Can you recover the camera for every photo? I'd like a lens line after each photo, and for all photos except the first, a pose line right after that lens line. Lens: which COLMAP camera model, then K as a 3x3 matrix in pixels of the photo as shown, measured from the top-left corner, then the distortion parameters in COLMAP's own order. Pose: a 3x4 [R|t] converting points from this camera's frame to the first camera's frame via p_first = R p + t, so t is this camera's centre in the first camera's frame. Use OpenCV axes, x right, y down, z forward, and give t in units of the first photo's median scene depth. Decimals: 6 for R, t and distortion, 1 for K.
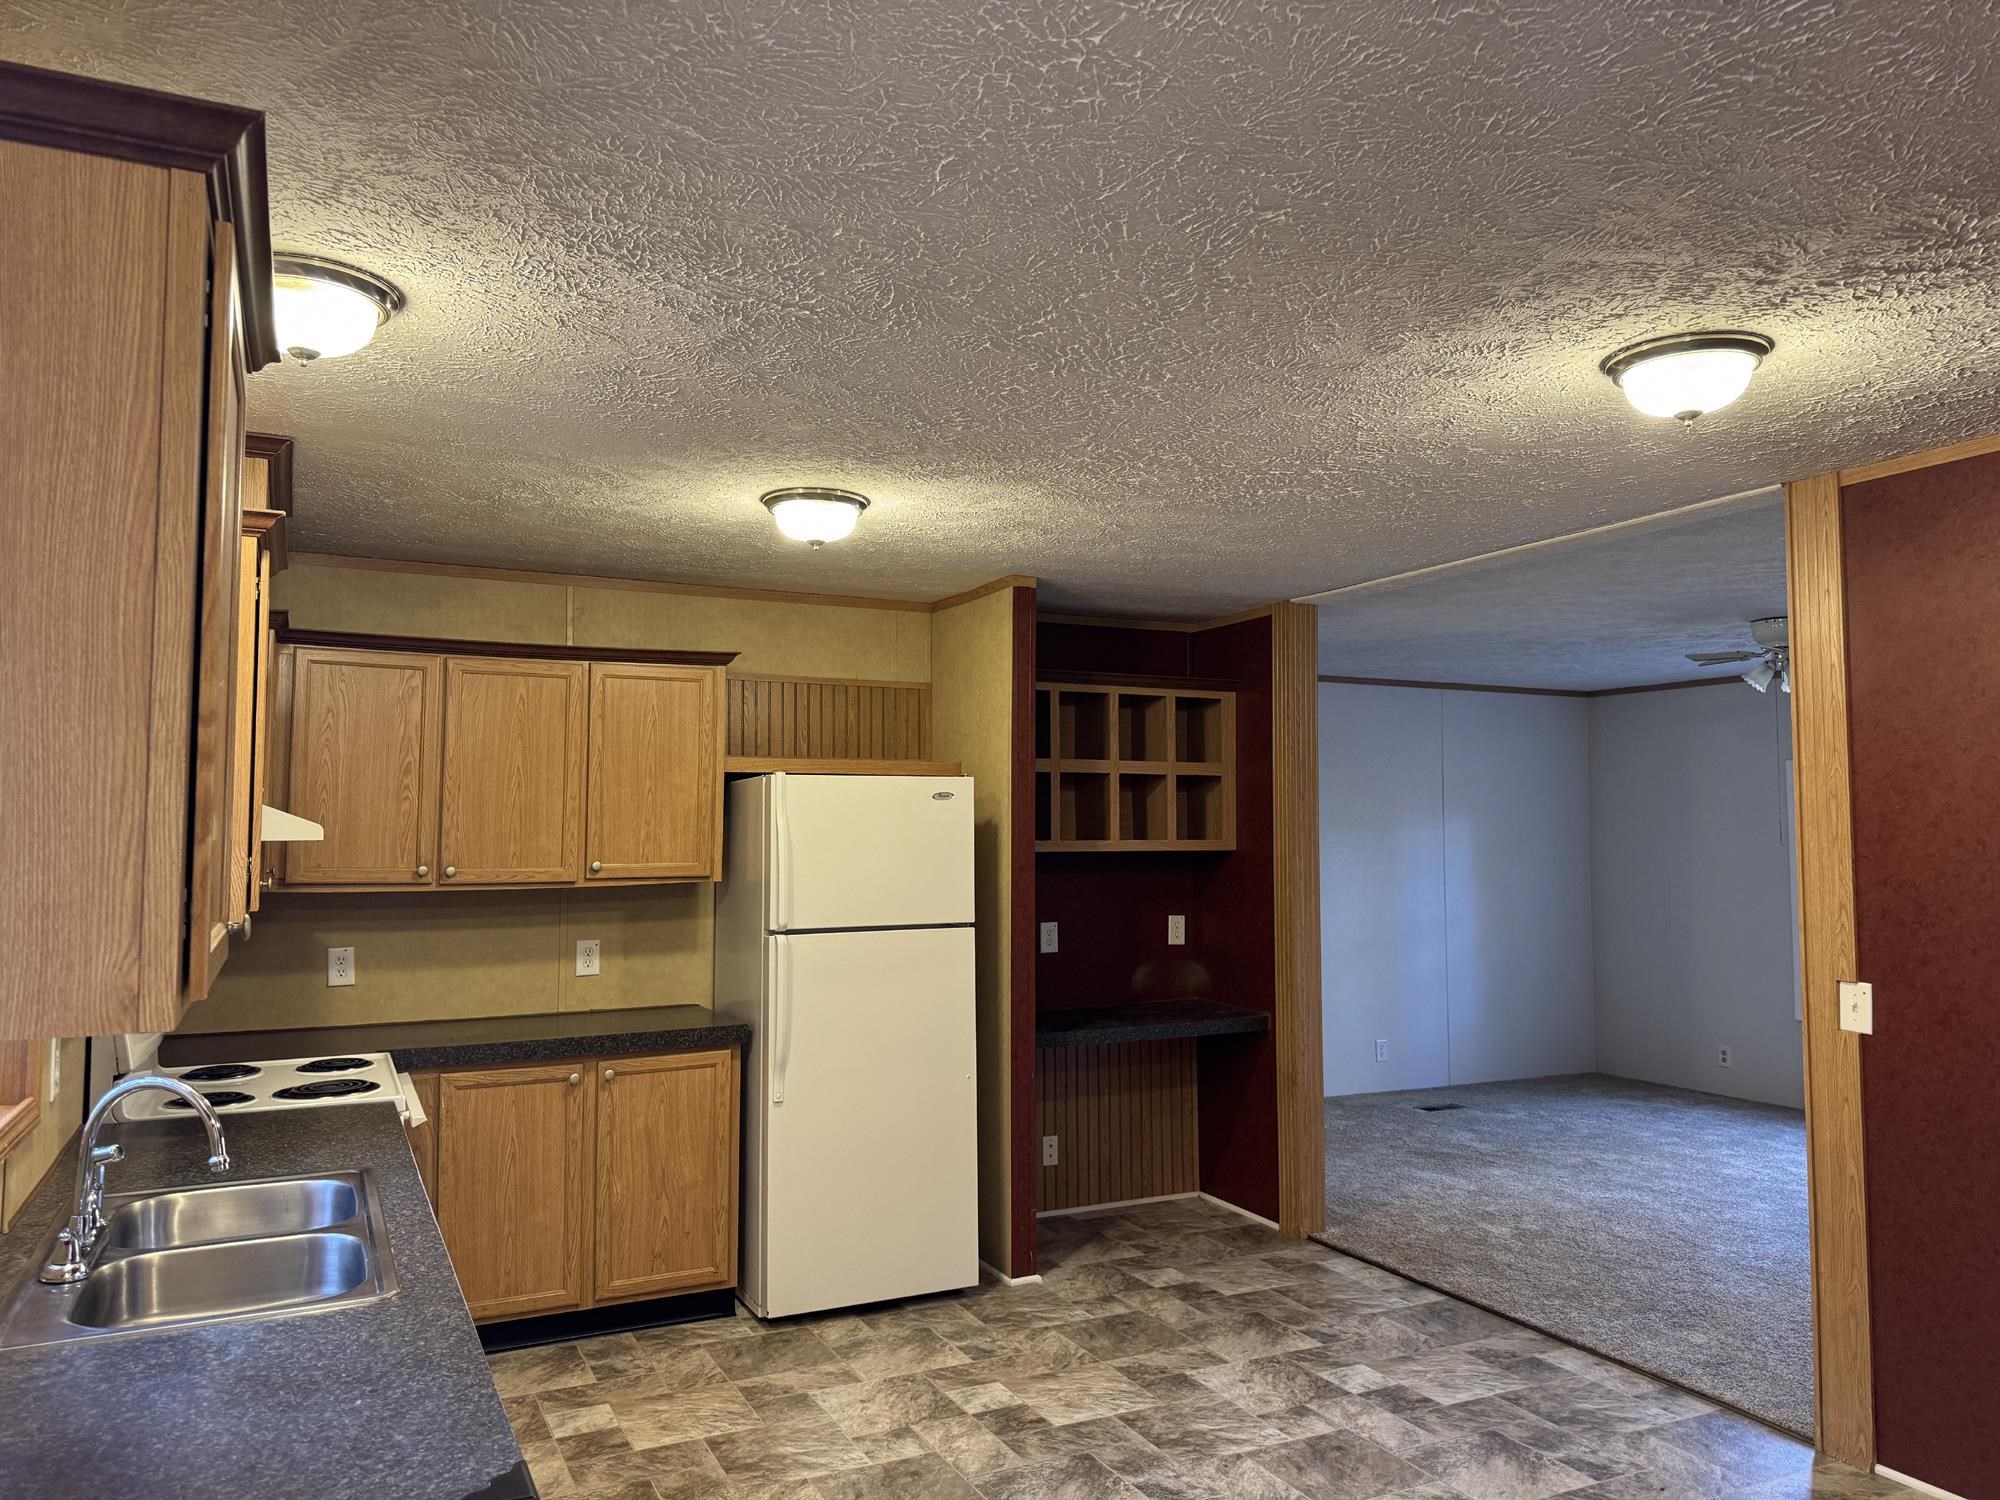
lens RADIAL K [[1414.9, 0, 1009.9], [0, 1414.9, 735.5], [0, 0, 1]] dist [0.055017, -0.060456]
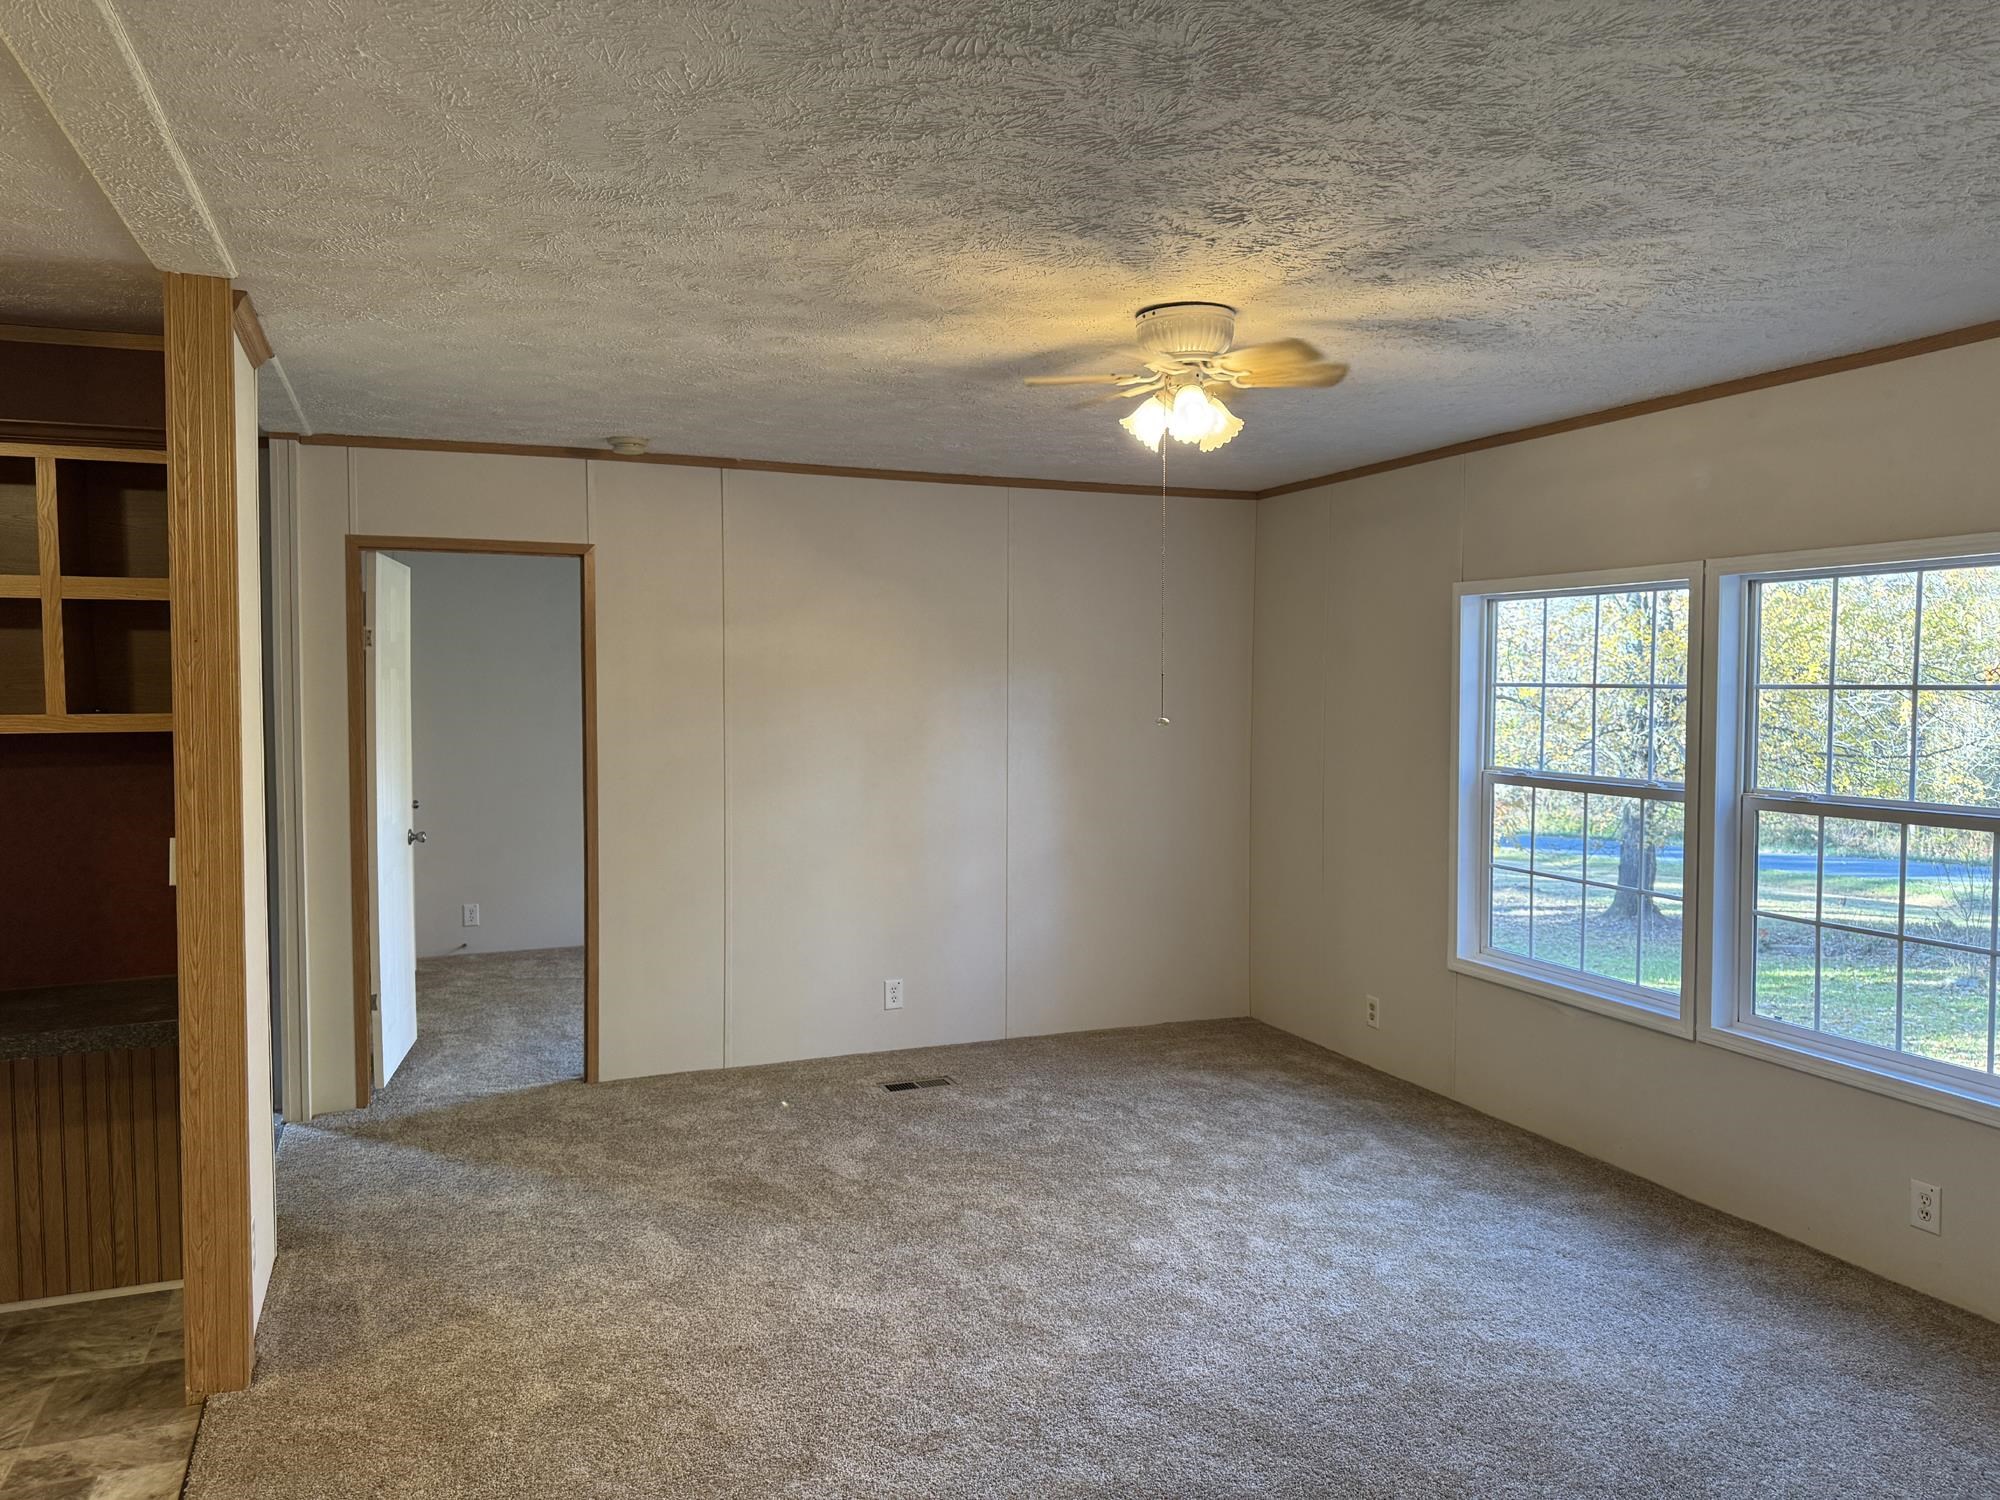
lens RADIAL K [[1414.9, 0, 993.2], [0, 1414.9, 755.0], [0, 0, 1]] dist [0.055017, -0.060456]
pose [[0.996553, 0.001853, -0.082939, 0.680977], [0.007953, 0.993012, 0.117745, 0.031180], [0.082578, -0.117999, 0.989574, 0.572413]]
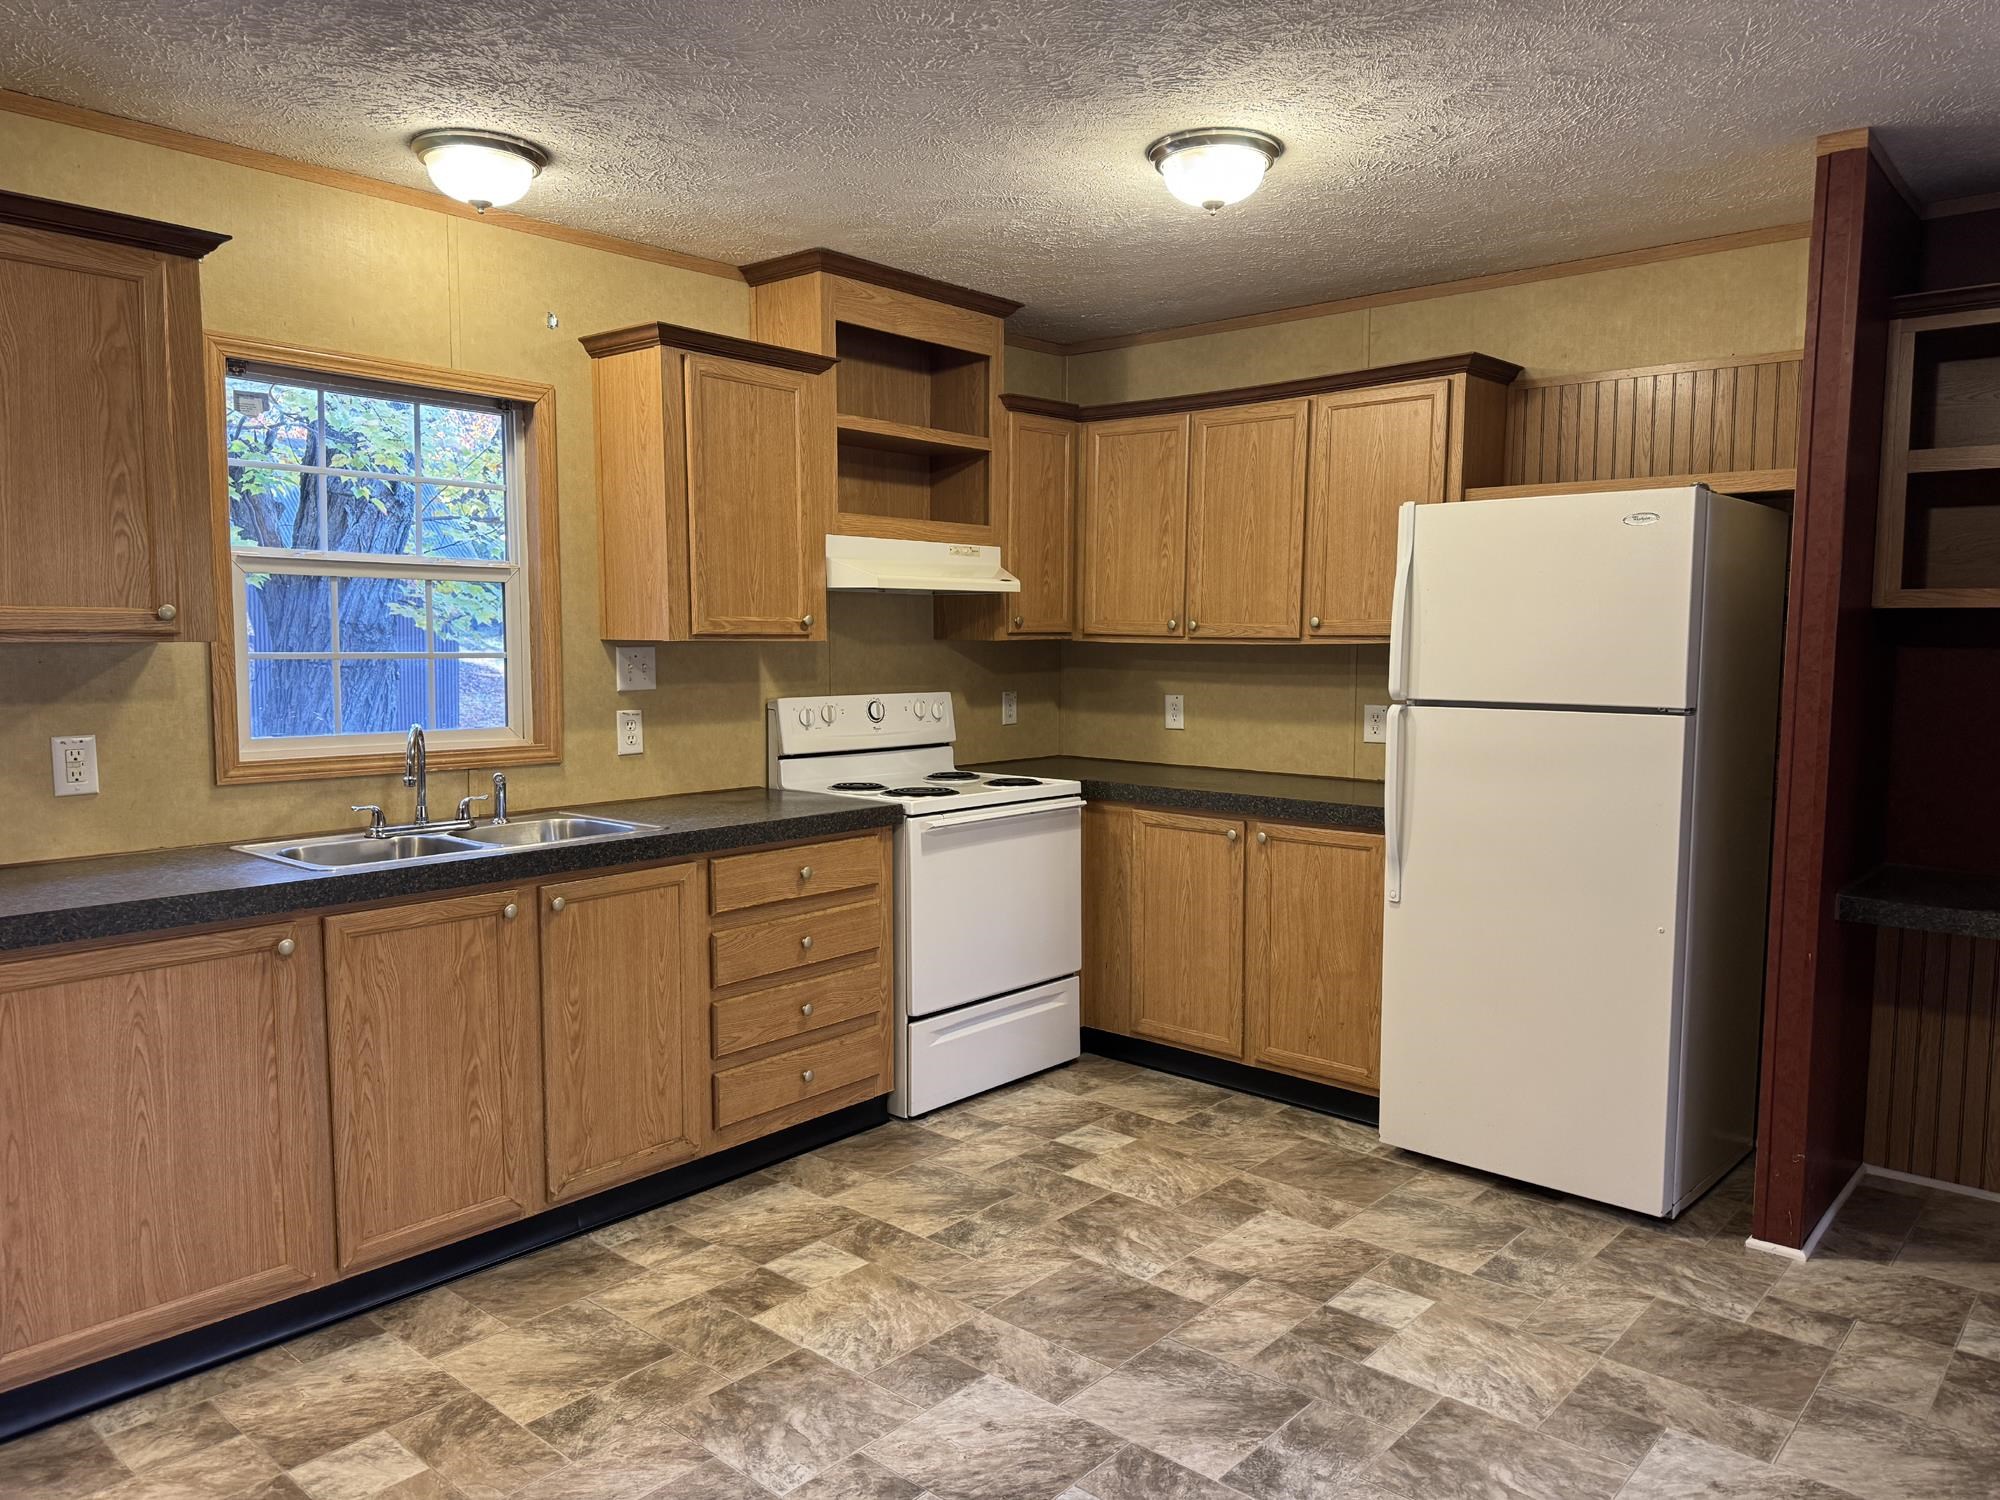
lens RADIAL K [[1414.9, 0, 1000.8], [0, 1414.9, 753.6], [0, 0, 1]] dist [0.055017, -0.060456]
pose [[0.381993, 0.086230, -0.920133, 0.496732], [0.055899, 0.991659, 0.116139, 0.060114], [0.922473, -0.095799, 0.373987, 0.469956]]
